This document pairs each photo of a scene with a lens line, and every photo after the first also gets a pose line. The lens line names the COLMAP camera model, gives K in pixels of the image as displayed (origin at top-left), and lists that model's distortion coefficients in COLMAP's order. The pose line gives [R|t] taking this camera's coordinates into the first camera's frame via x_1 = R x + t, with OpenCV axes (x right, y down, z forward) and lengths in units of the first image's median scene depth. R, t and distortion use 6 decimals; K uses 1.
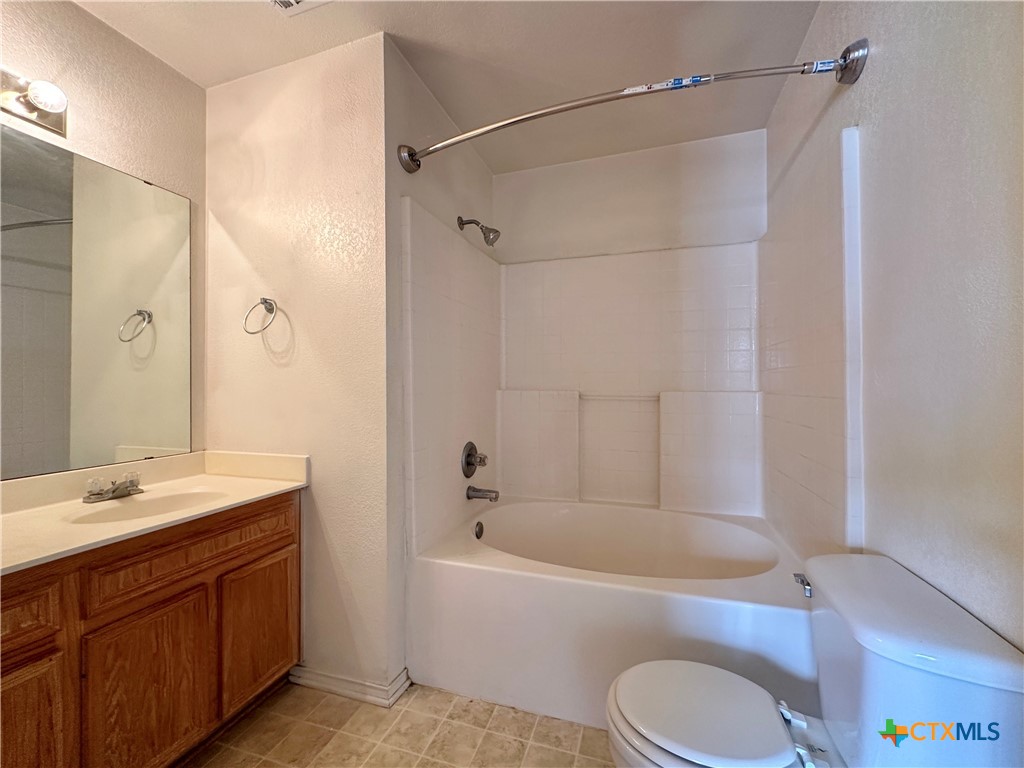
lens RADIAL K [[408.8, 0, 509.4], [0, 408.8, 390.5], [0, 0, 1]] dist [0.000211, 0.000827]
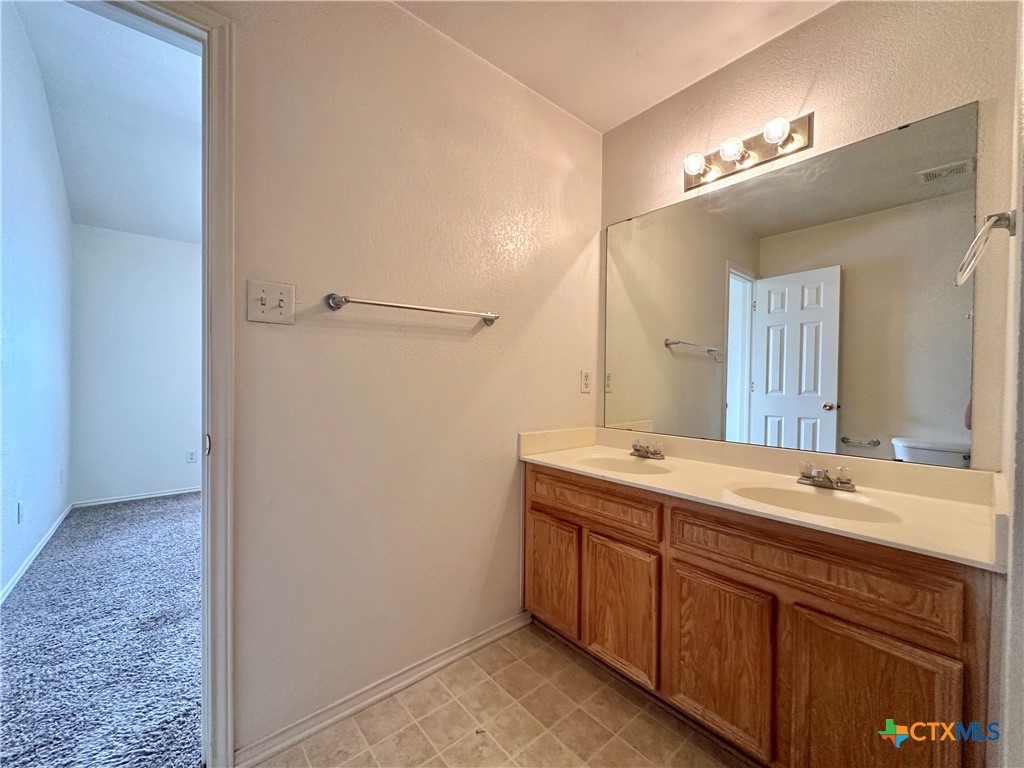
lens RADIAL K [[408.8, 0, 508.5], [0, 408.8, 381.2], [0, 0, 1]] dist [0.000211, 0.000827]
pose [[-0.526813, 0.005384, -0.849964, 0.330896], [-0.005588, 0.999936, 0.009798, 0.002274], [0.849963, 0.009911, -0.526750, 1.051857]]
